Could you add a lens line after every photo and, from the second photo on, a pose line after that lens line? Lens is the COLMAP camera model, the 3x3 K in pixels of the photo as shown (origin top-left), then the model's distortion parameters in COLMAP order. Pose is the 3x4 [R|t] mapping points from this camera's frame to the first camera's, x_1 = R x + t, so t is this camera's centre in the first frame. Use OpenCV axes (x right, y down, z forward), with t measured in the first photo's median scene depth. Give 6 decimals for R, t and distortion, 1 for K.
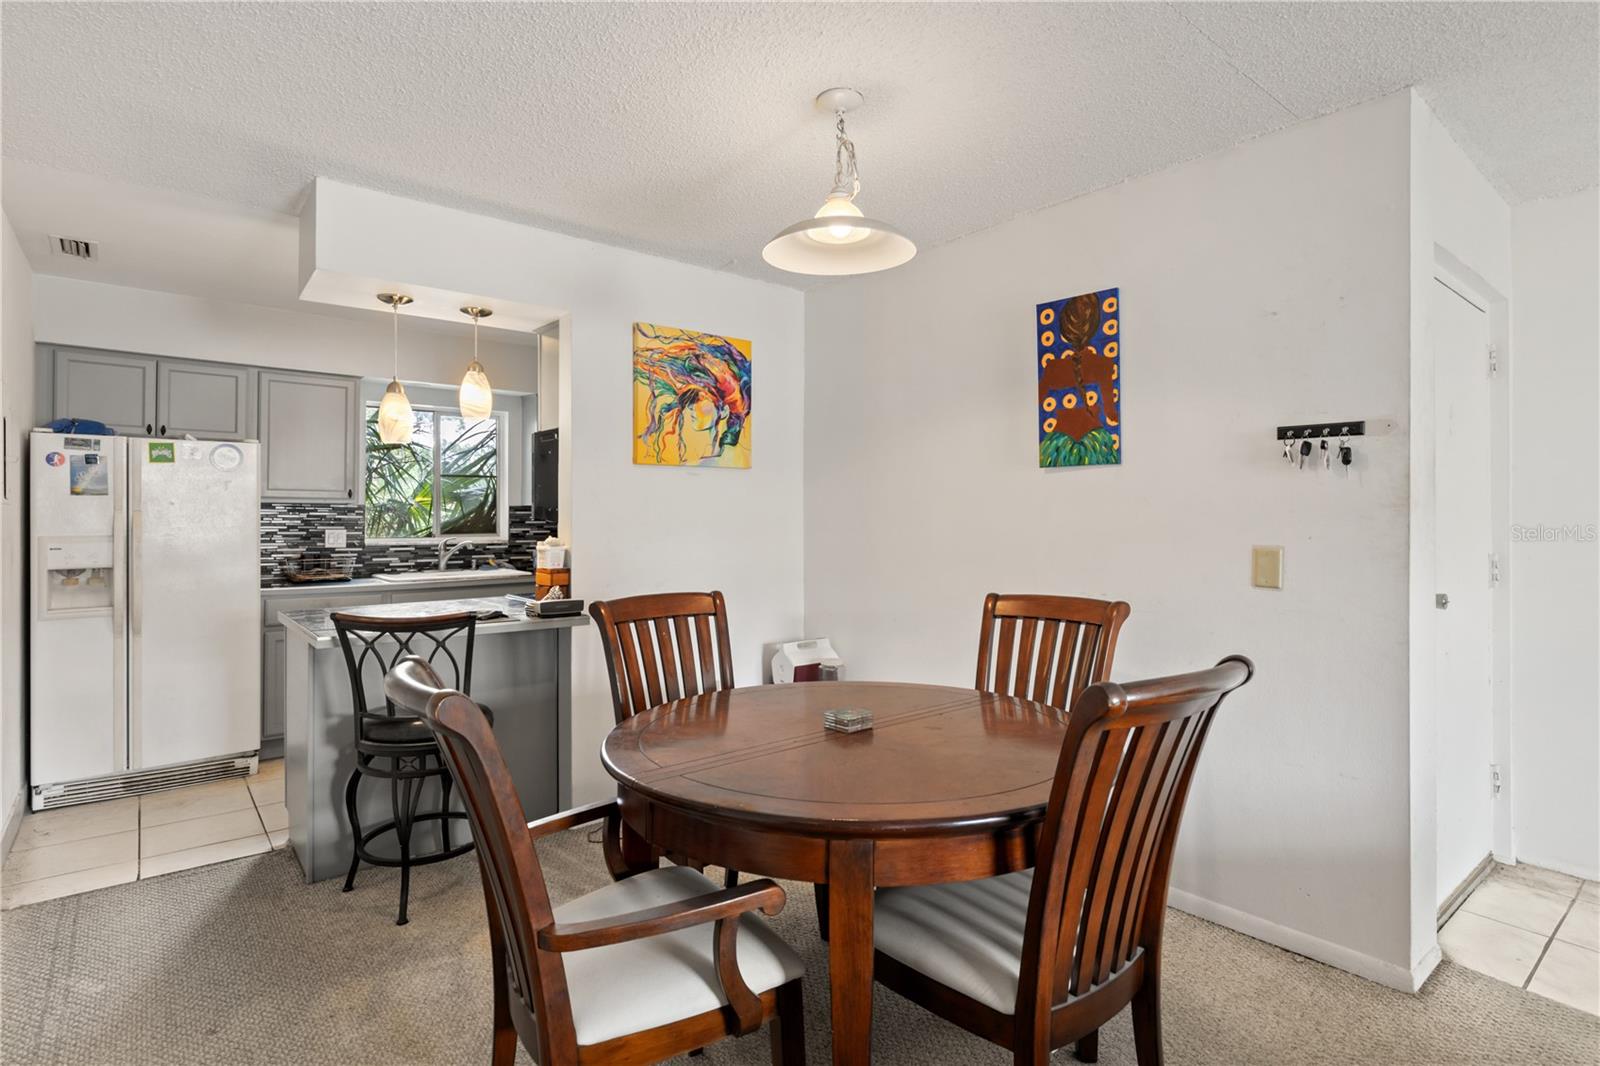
lens RADIAL K [[793.3, 0, 783.6], [0, 793.3, 512.7], [0, 0, 1]] dist [-0.004189, 0.000497]
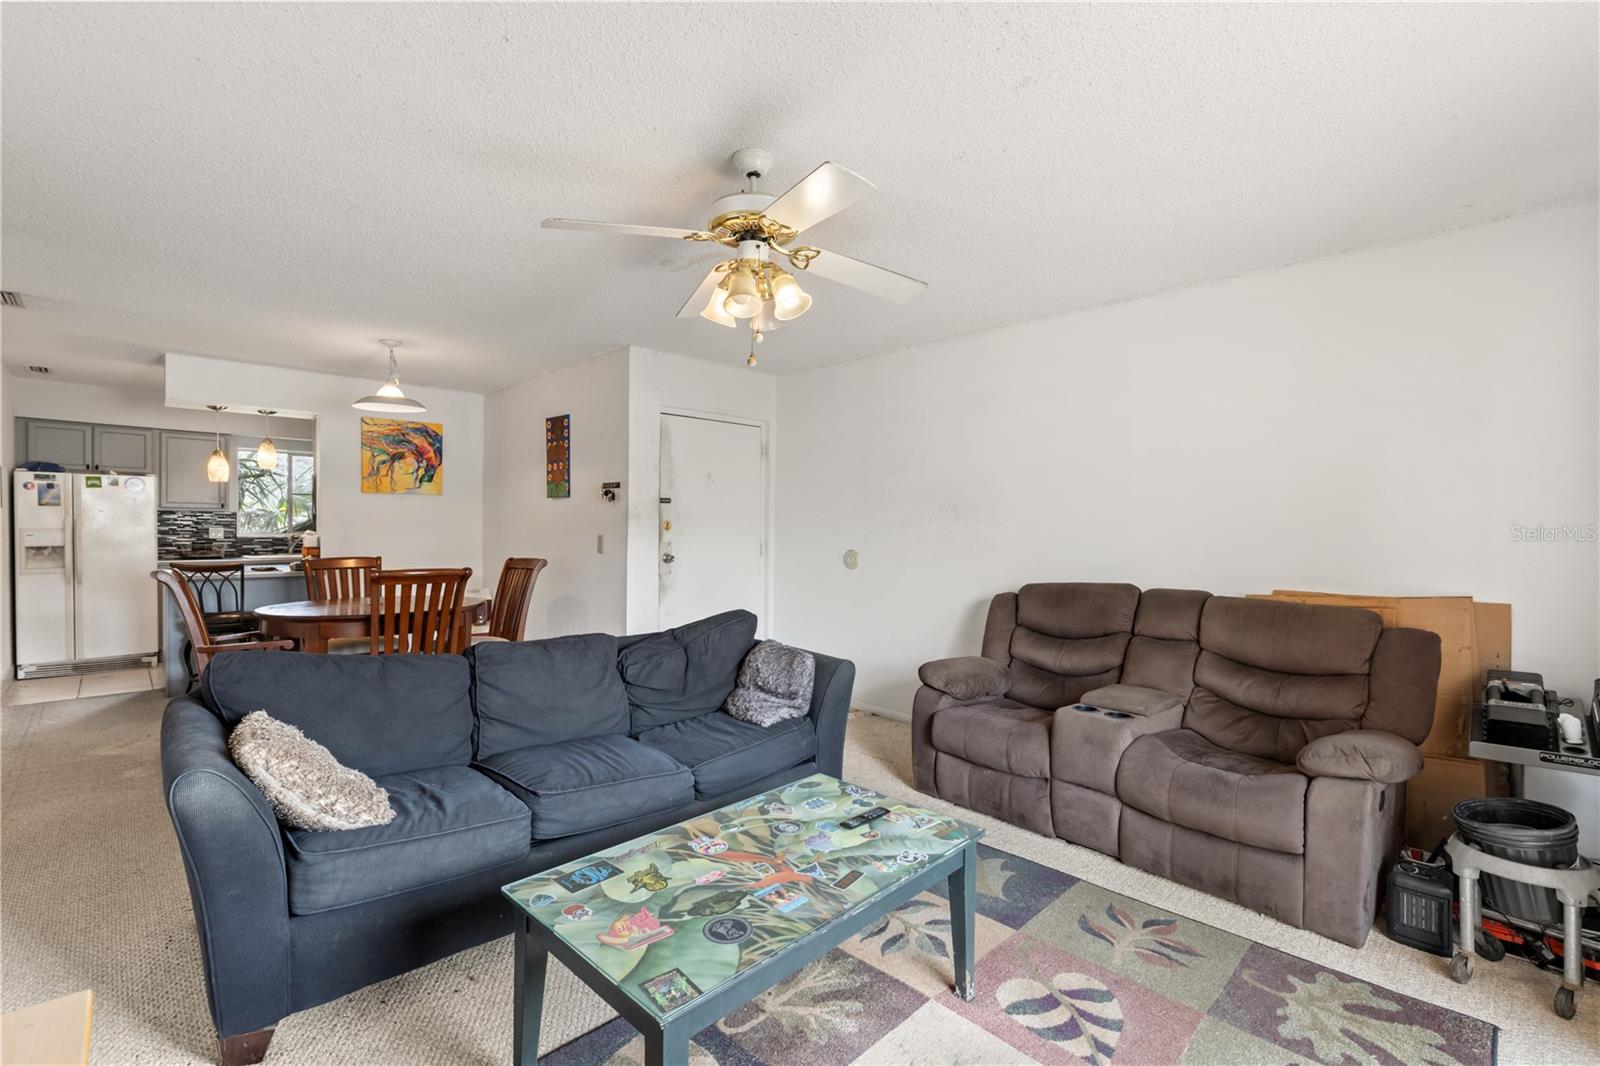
lens RADIAL K [[725.6, 0, 796.0], [0, 725.6, 536.4], [0, 0, 1]] dist [0.004478, -0.000266]
pose [[0.997439, 0.006647, 0.071218, 0.702777], [-0.008127, 0.999757, 0.020508, -0.000496], [-0.071064, -0.021035, 0.997250, -0.780511]]
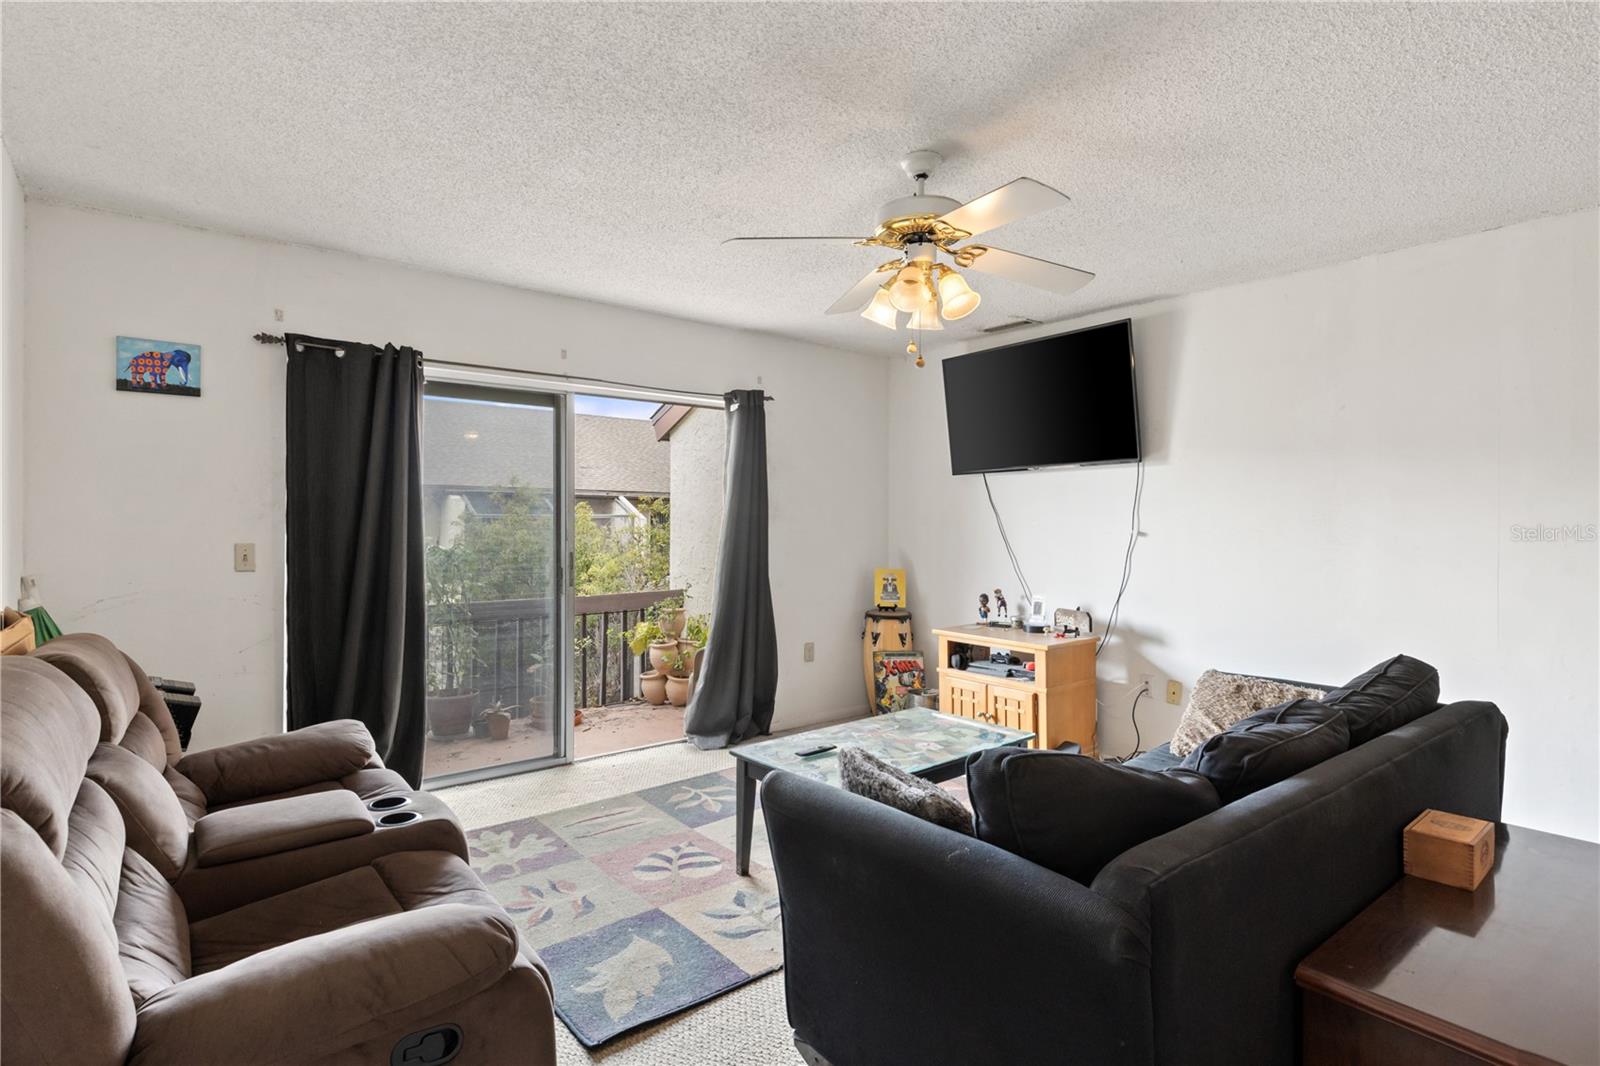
lens RADIAL K [[793.3, 0, 804.3], [0, 793.3, 525.0], [0, 0, 1]] dist [-0.004189, 0.000497]
pose [[-0.999782, -0.006743, 0.019776, 0.798703], [-0.006833, 0.999967, -0.004491, 0.003975], [-0.019745, -0.004626, -0.999794, 0.628562]]
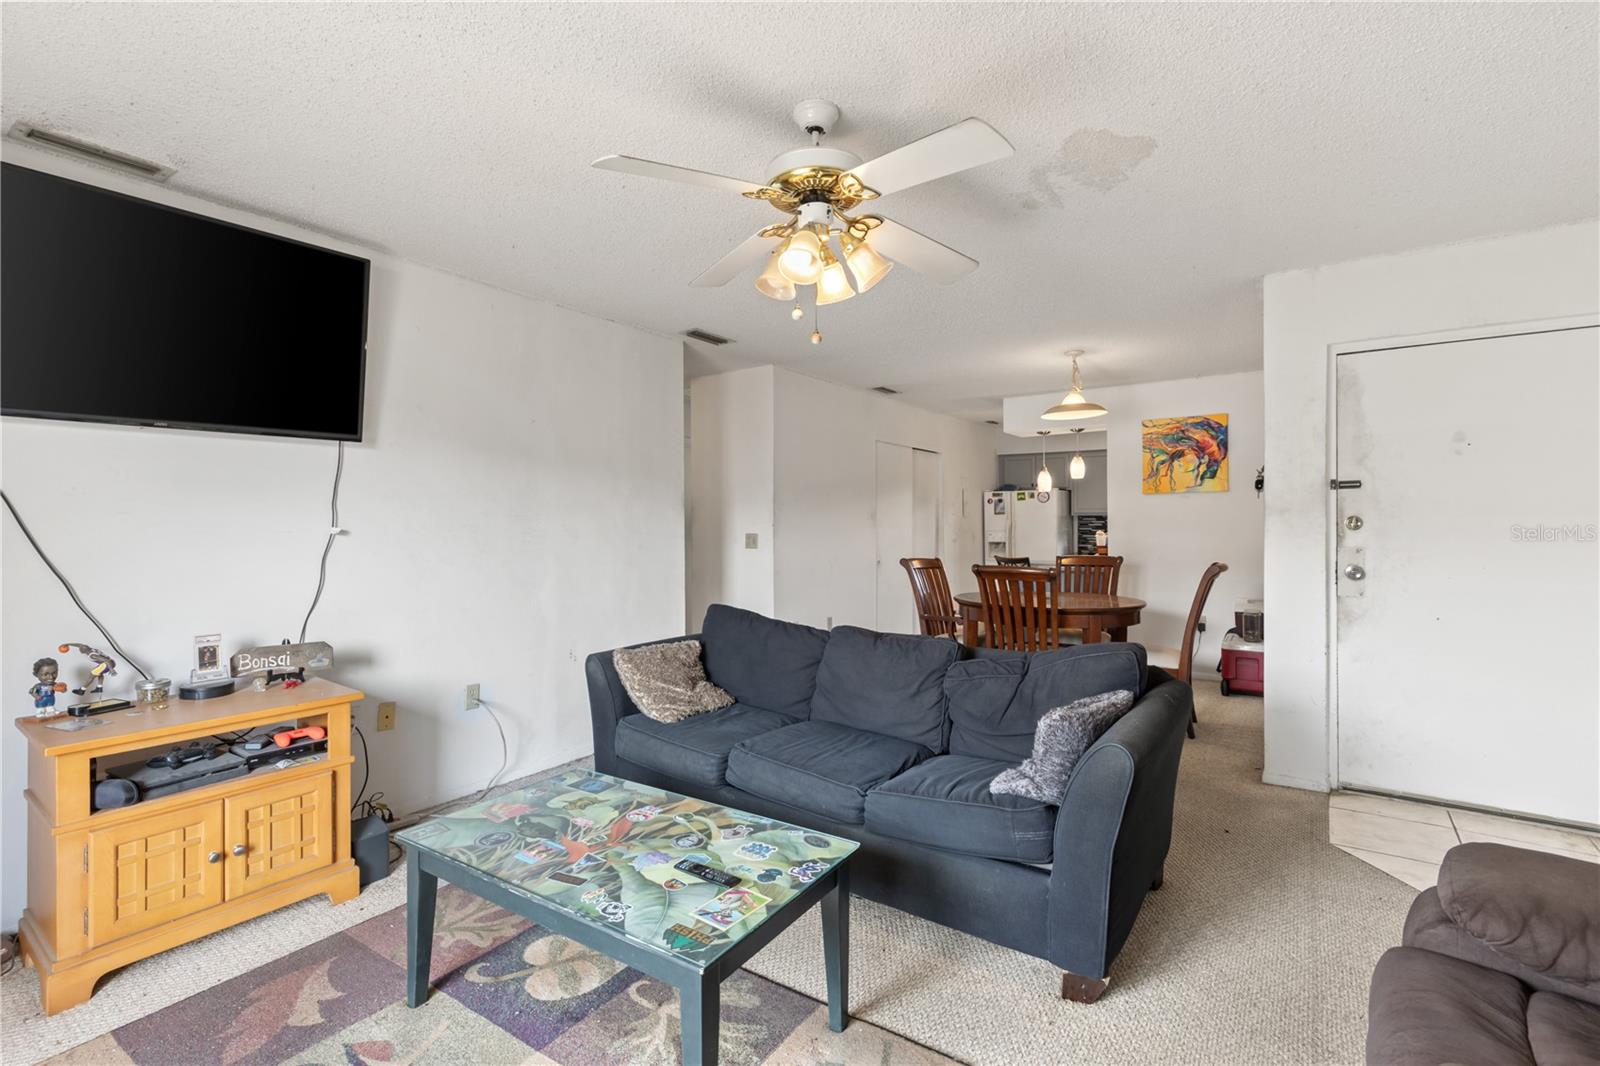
lens RADIAL K [[725.6, 0, 789.6], [0, 725.6, 528.0], [0, 0, 1]] dist [0.004478, -0.000266]
pose [[0.248901, 0.002468, -0.968526, 1.284477], [0.009660, 0.999941, 0.005031, 0.004328], [0.968481, -0.010608, 0.248862, -0.272530]]
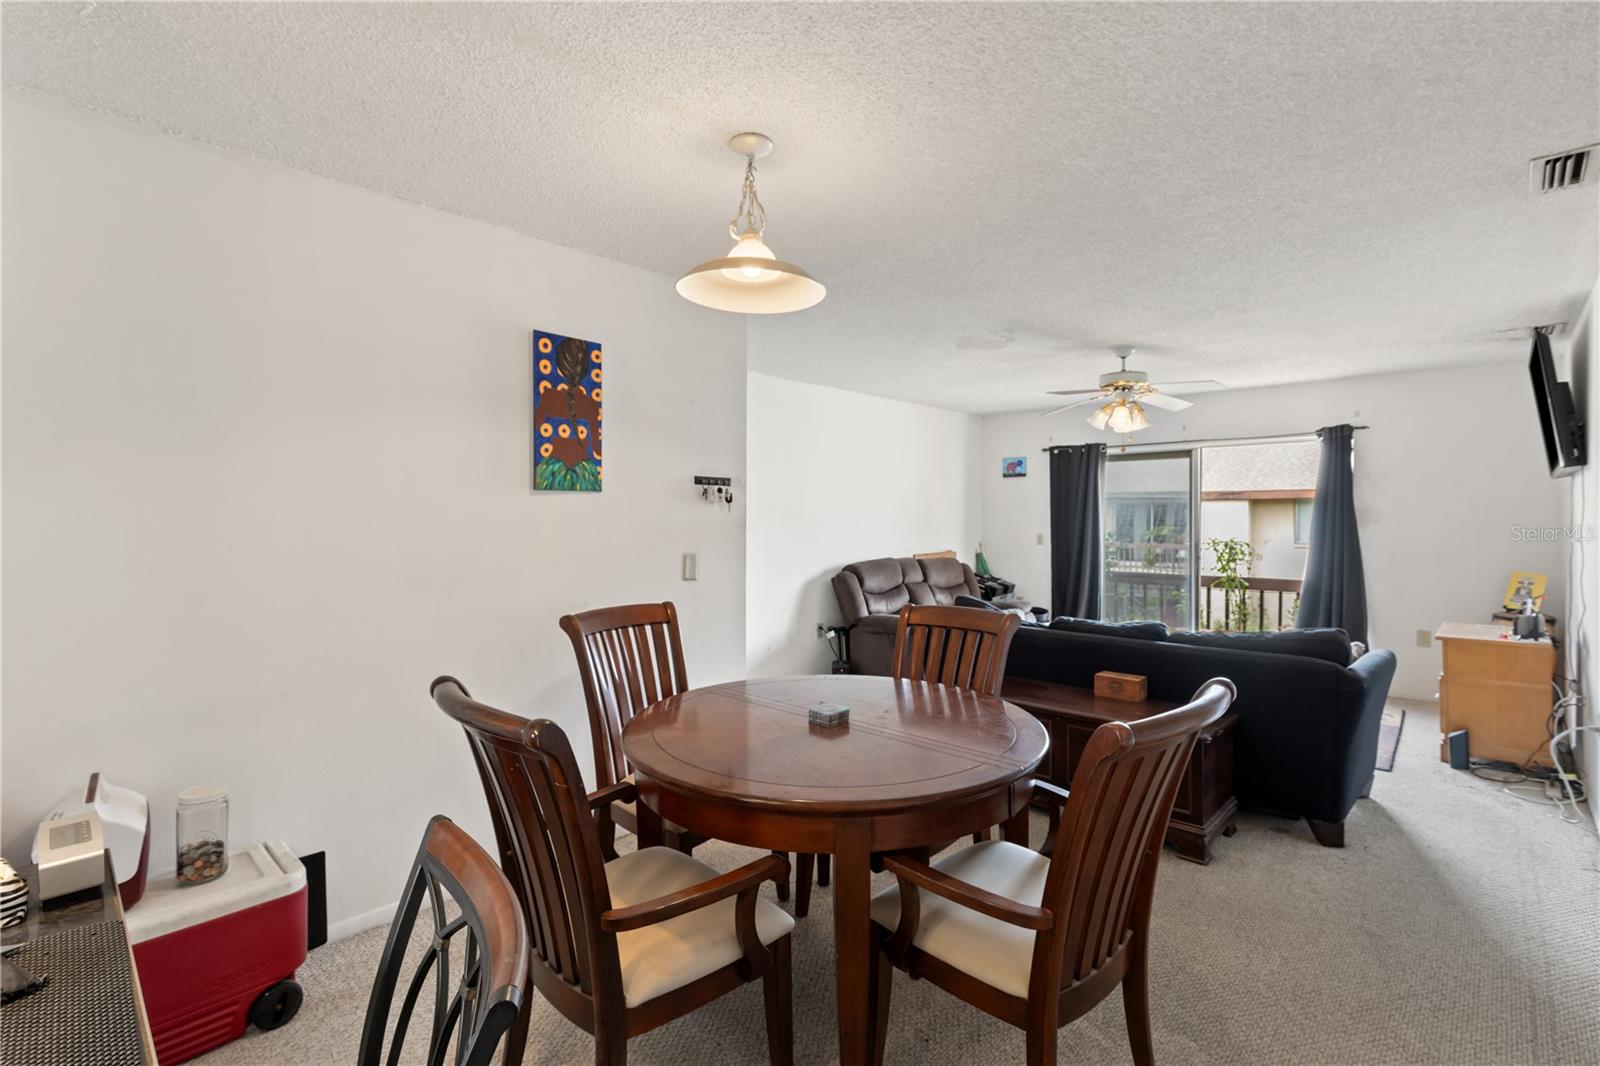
lens RADIAL K [[725.6, 0, 815.8], [0, 725.6, 524.9], [0, 0, 1]] dist [0.004478, -0.000266]
pose [[-0.135864, -0.012618, 0.990647, -0.556244], [-0.005830, 0.999912, 0.011936, -0.020800], [-0.990710, -0.004154, -0.135925, 0.649191]]
